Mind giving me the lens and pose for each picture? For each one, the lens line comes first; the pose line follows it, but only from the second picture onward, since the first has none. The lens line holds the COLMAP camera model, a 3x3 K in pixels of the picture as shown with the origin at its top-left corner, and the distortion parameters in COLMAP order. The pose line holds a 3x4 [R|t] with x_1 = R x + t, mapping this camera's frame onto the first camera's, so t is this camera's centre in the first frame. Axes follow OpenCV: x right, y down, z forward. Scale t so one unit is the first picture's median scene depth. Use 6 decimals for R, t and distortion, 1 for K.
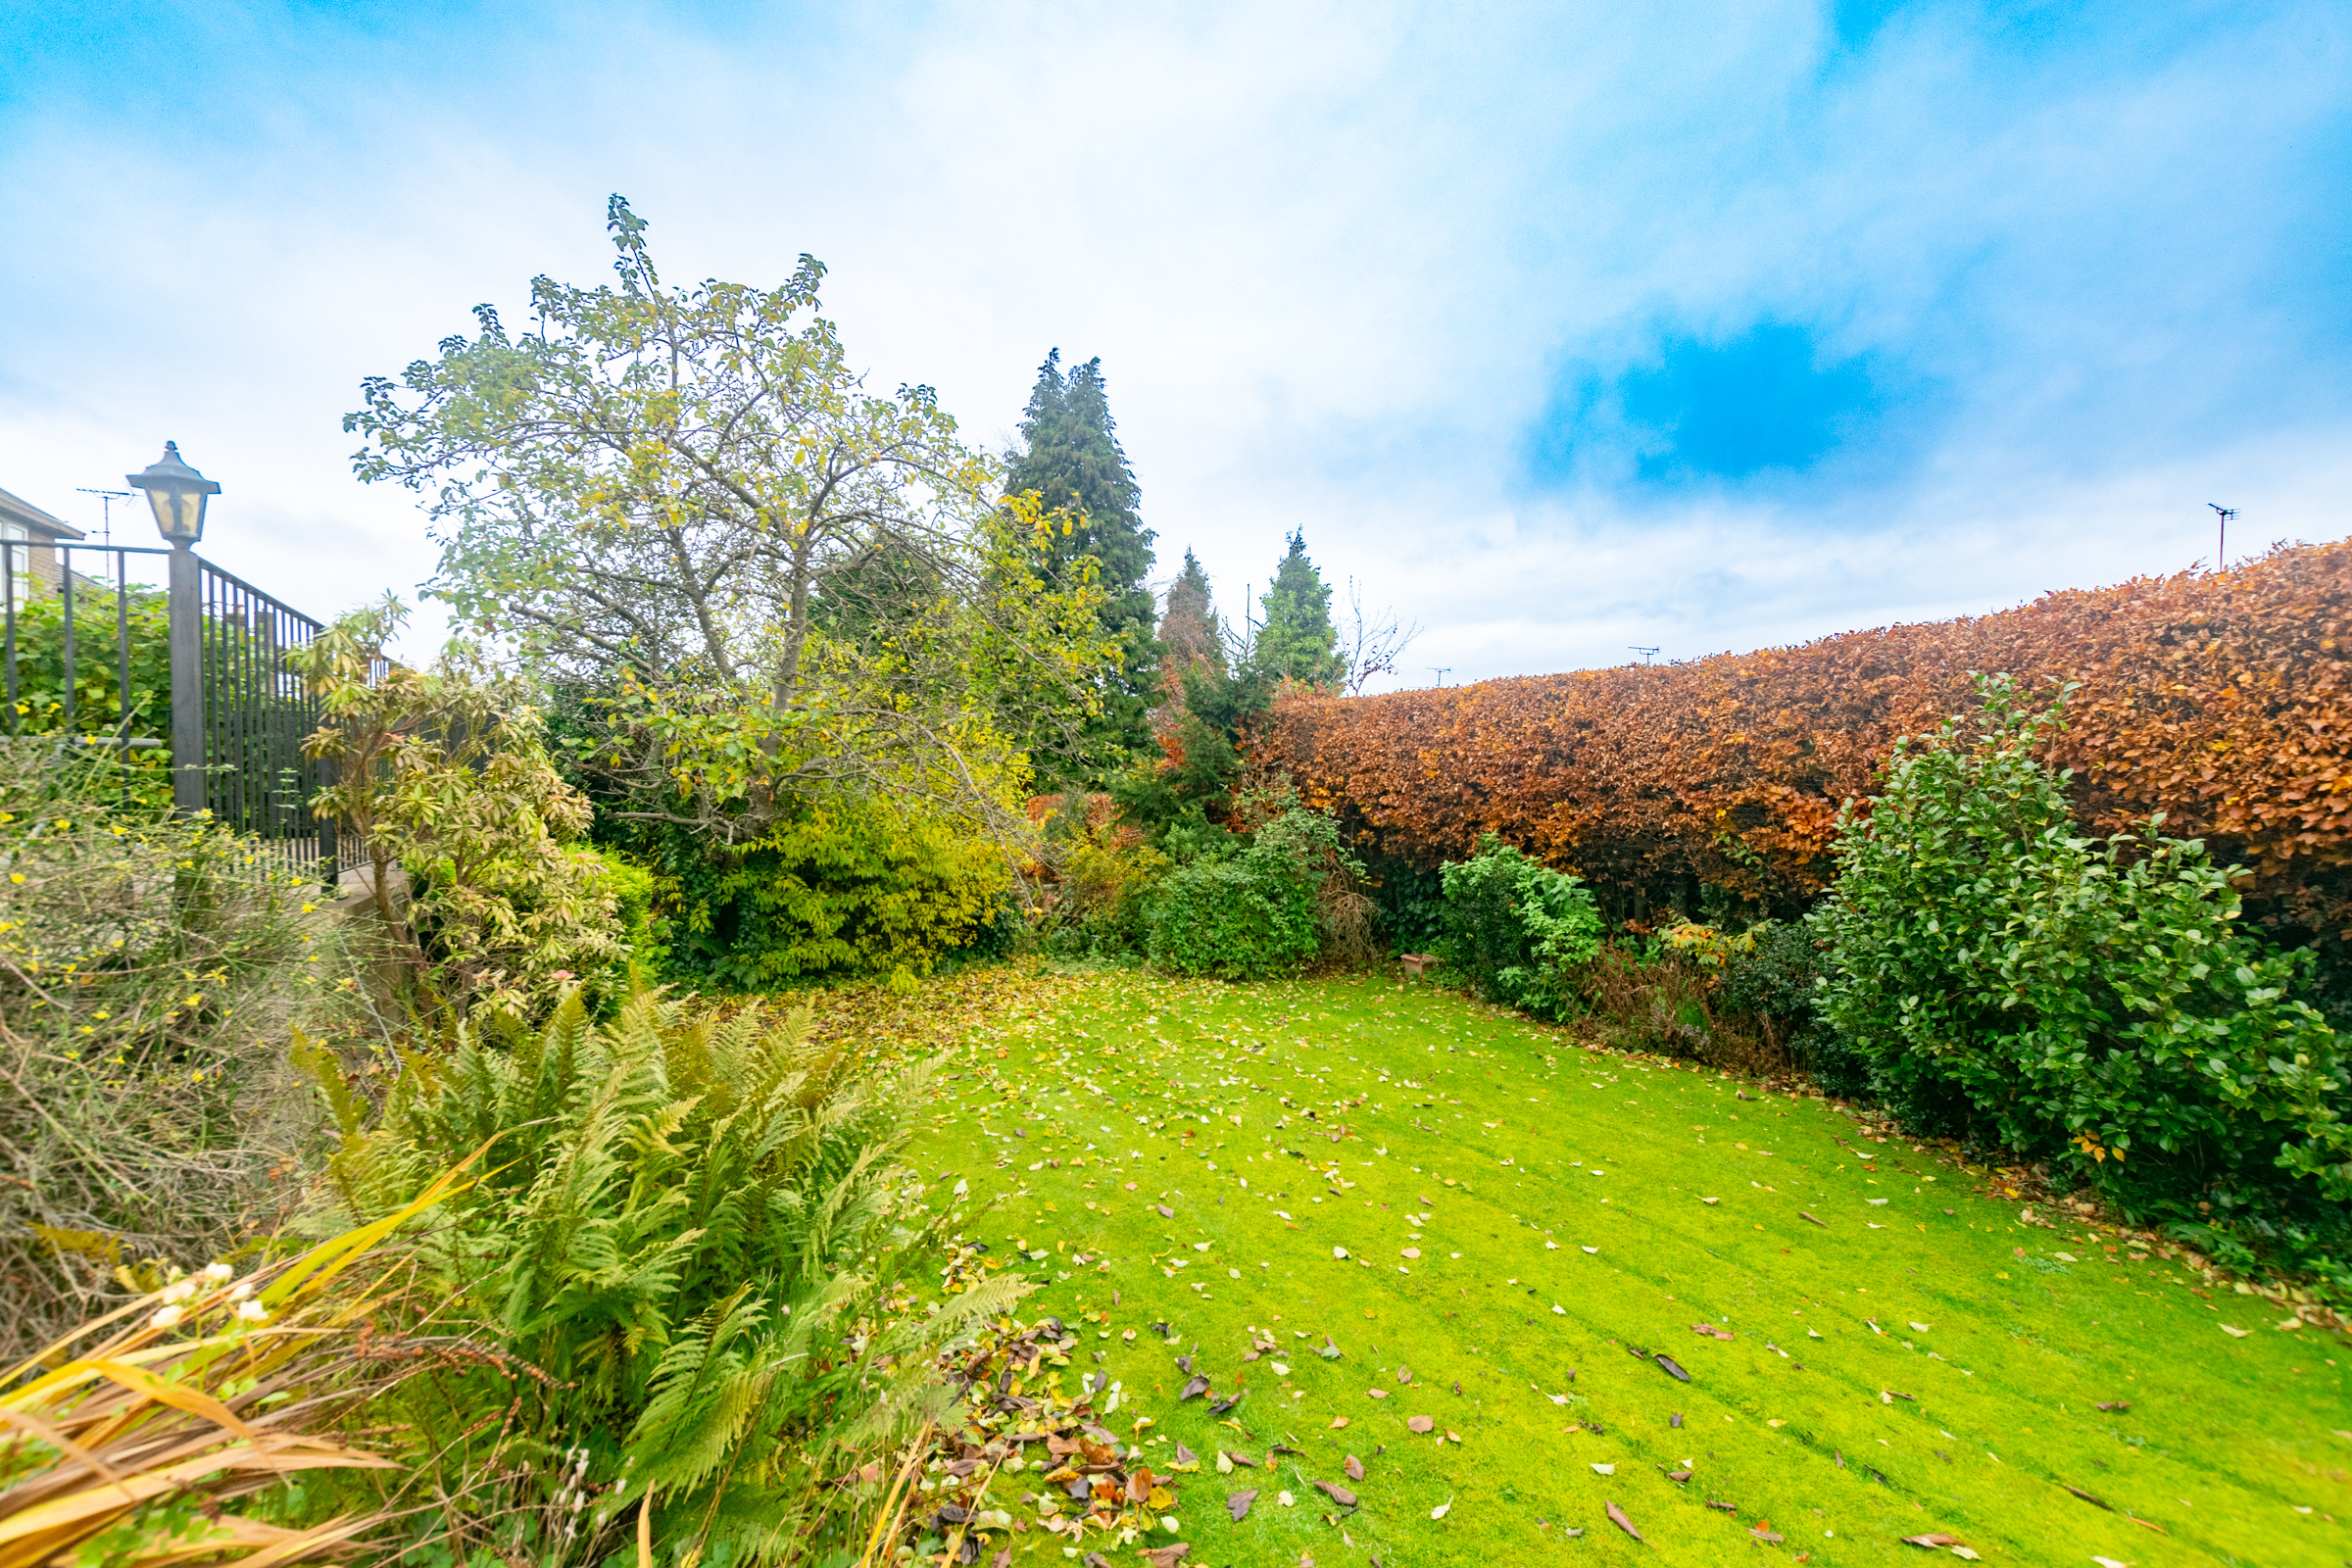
lens RADIAL K [[995.8, 0, 1176.0], [0, 995.8, 784.0], [0, 0, 1]] dist [0.001525, -0.001687]
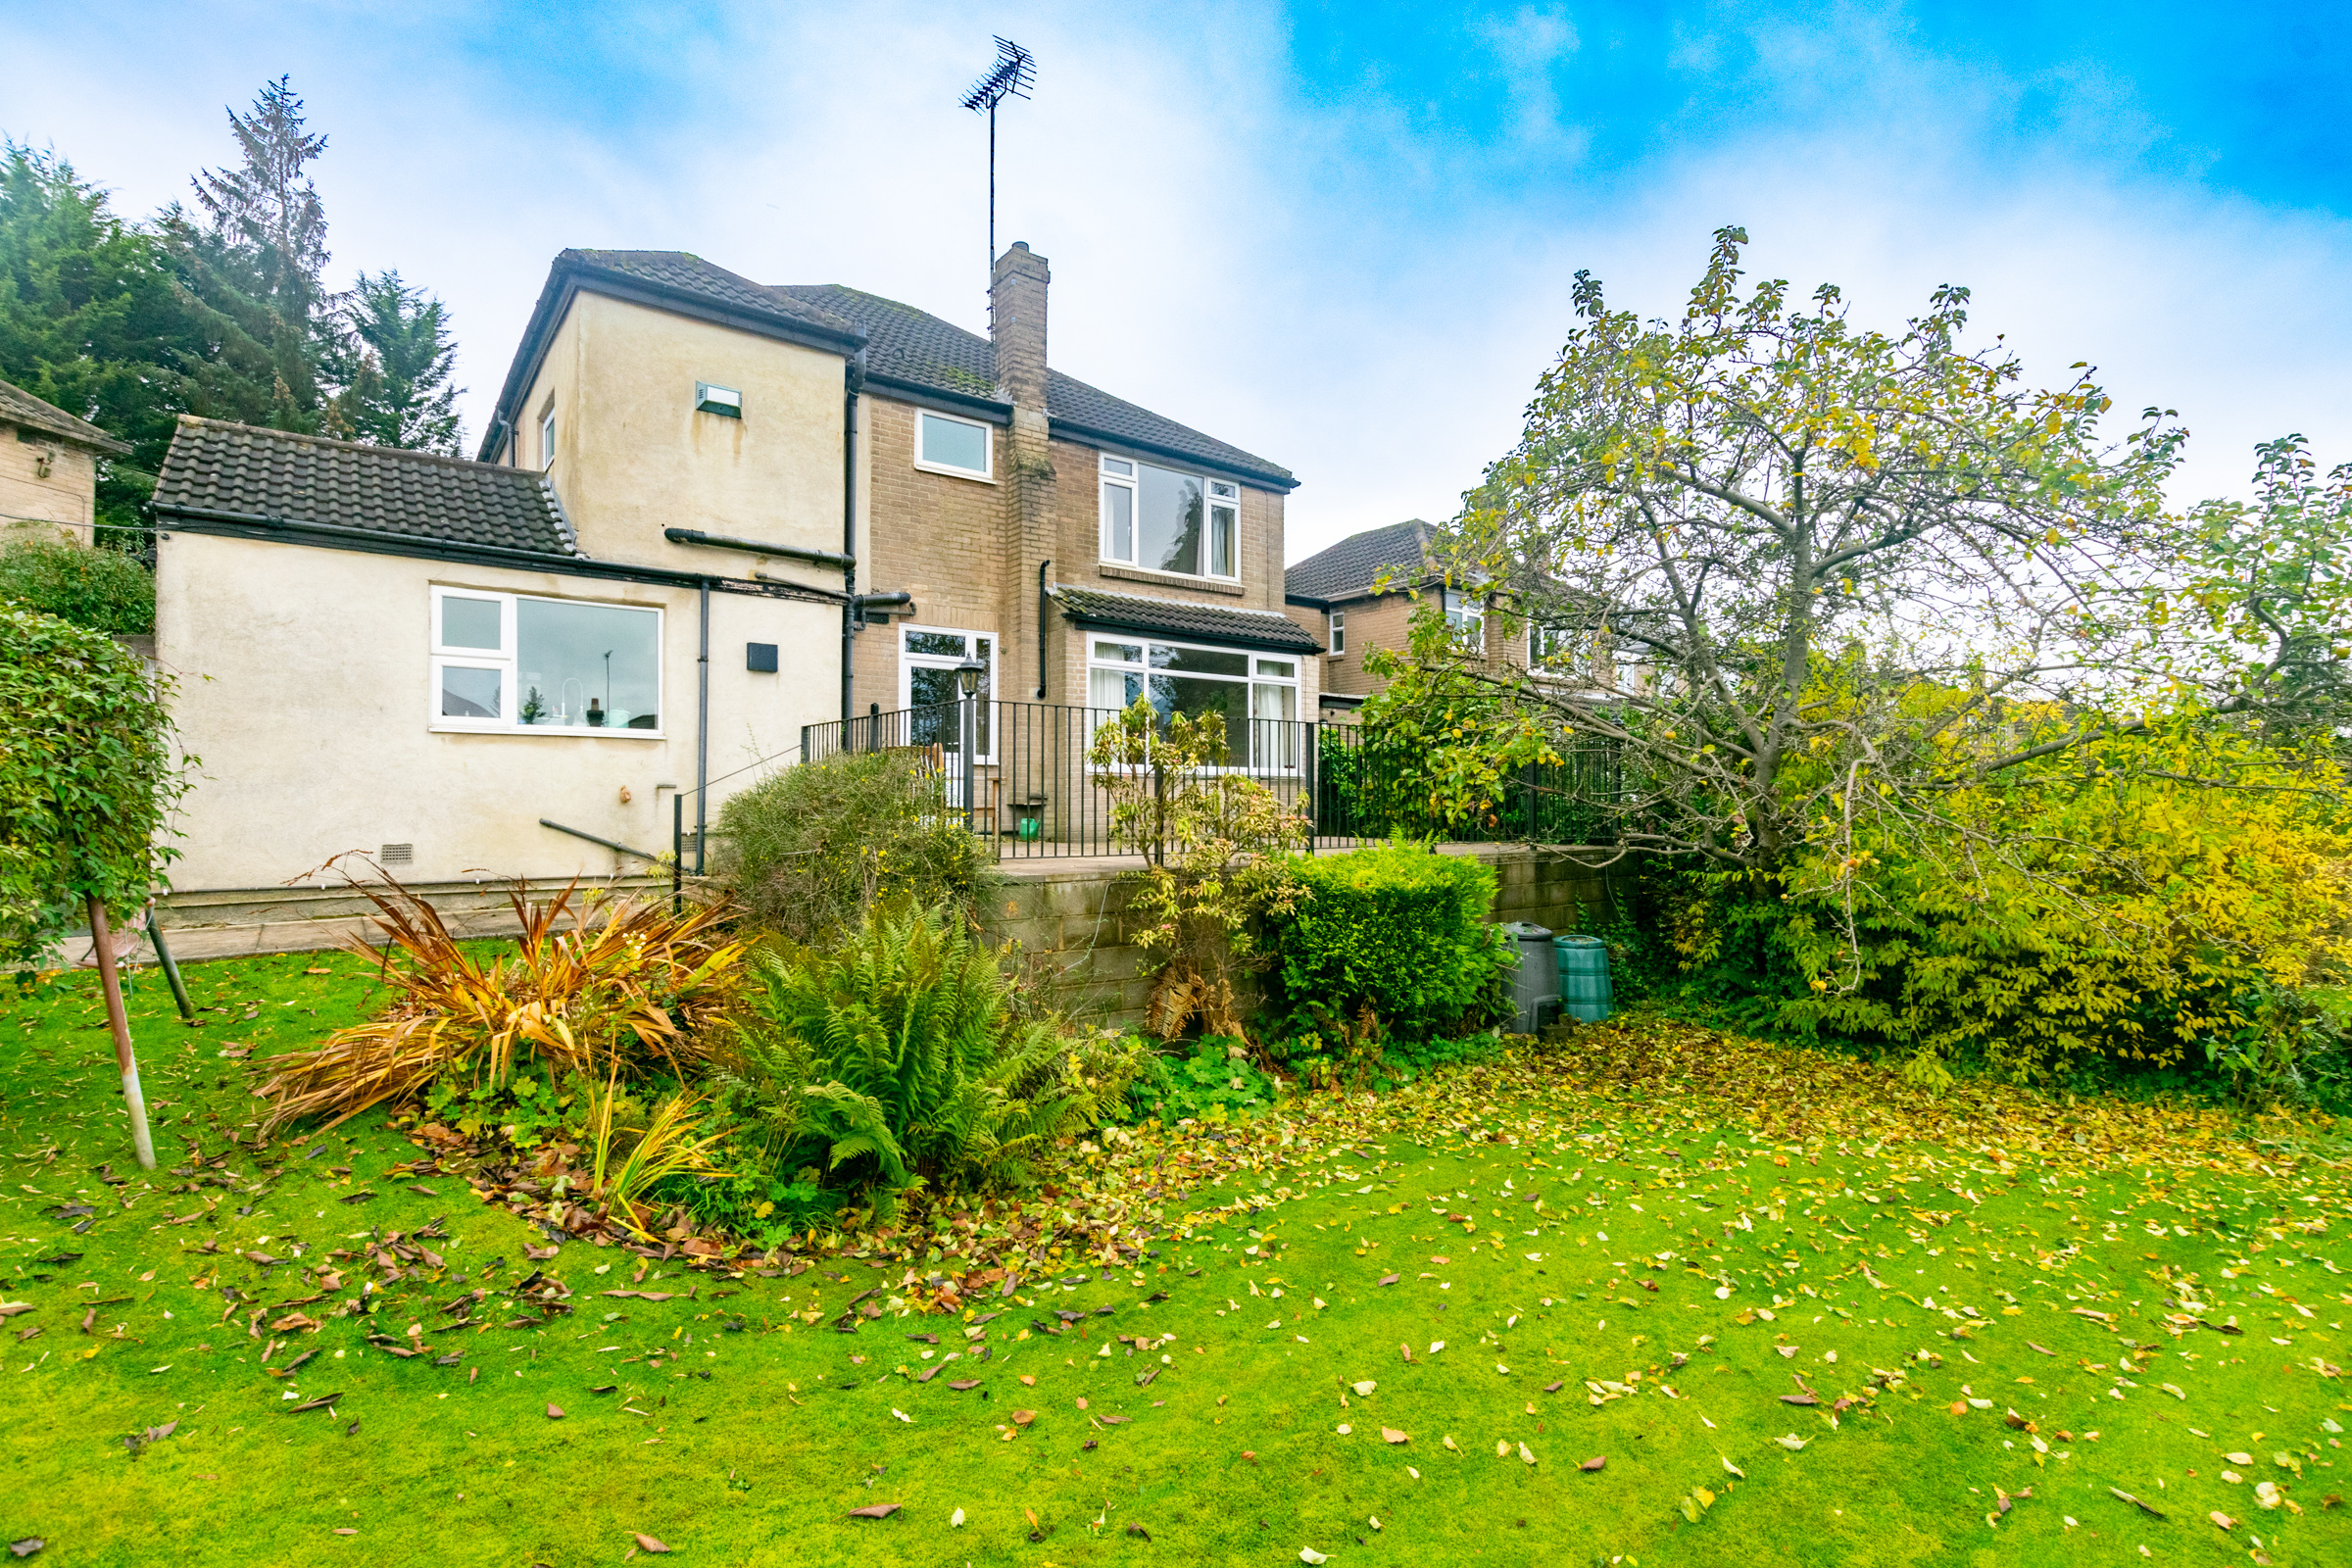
lens RADIAL K [[1056.2, 0, 1177.8], [0, 1056.2, 808.8], [0, 0, 1]] dist [-0.000937, -0.000244]
pose [[0.145263, 0.009537, -0.989347, 0.845754], [-0.005959, 0.999944, 0.008764, -0.012999], [0.989375, 0.004623, 0.145312, 0.610198]]
